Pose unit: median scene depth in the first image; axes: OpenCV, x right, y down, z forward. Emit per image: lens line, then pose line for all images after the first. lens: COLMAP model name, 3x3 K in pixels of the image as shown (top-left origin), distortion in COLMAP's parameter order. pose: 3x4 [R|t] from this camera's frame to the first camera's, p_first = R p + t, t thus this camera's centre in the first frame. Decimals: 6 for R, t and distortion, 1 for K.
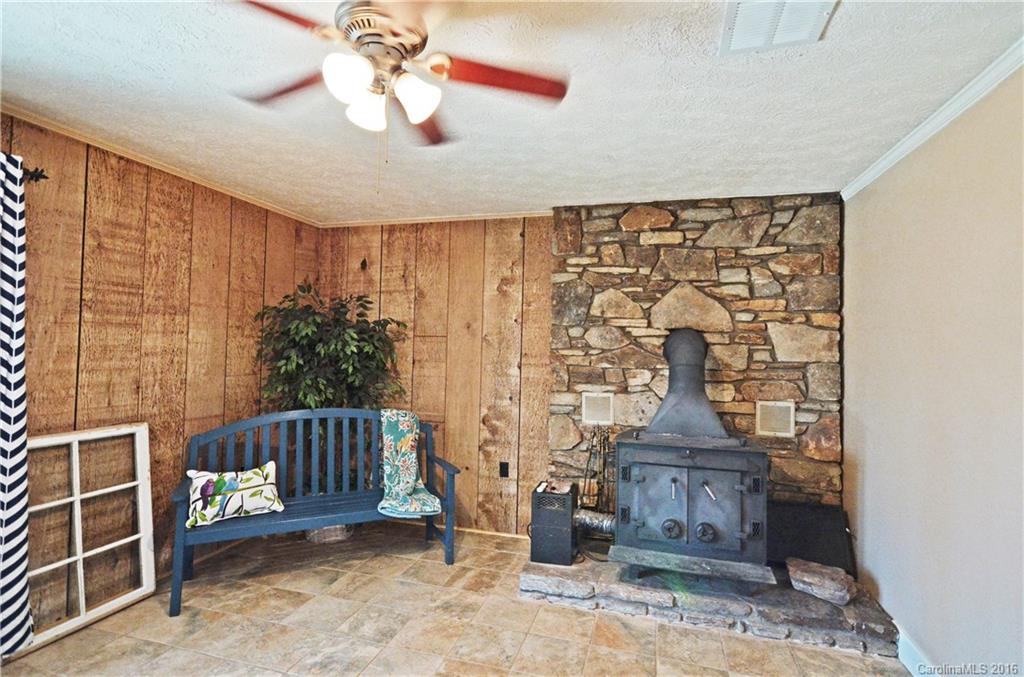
lens RADIAL K [[507.7, 0, 516.0], [0, 507.7, 338.2], [0, 0, 1]] dist [0.006727, -0.000122]
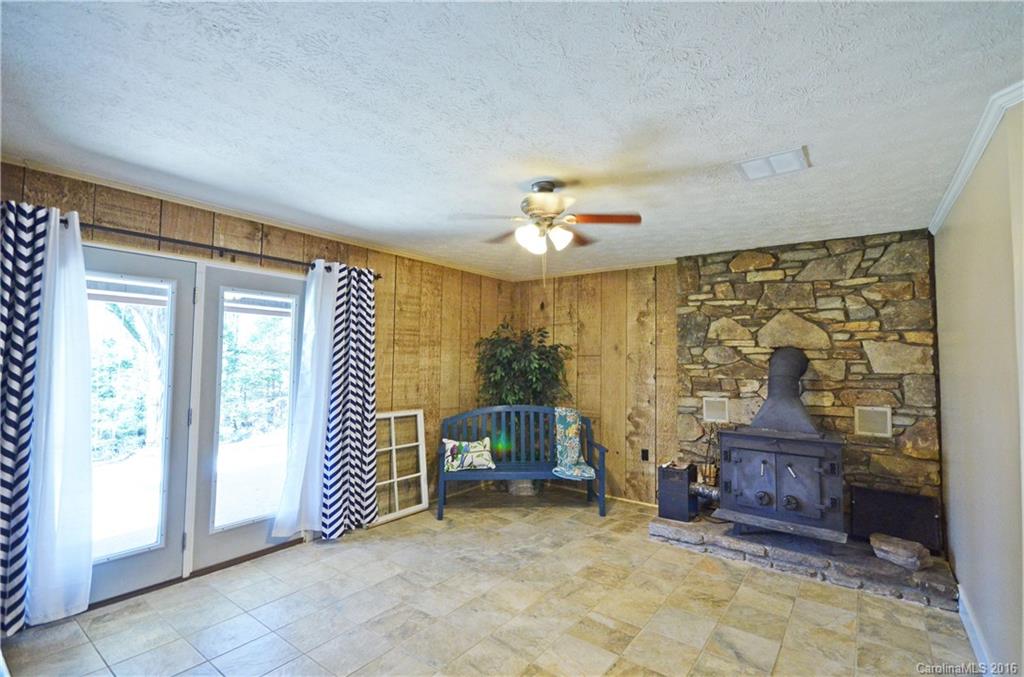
lens RADIAL K [[466.0, 0, 512.1], [0, 466.0, 338.0], [0, 0, 1]] dist [-0.001910, -0.000788]
pose [[0.932498, -0.028580, -0.360043, 0.121391], [0.015839, 0.999141, -0.038289, -0.008637], [0.360828, 0.030001, 0.932150, -0.333978]]
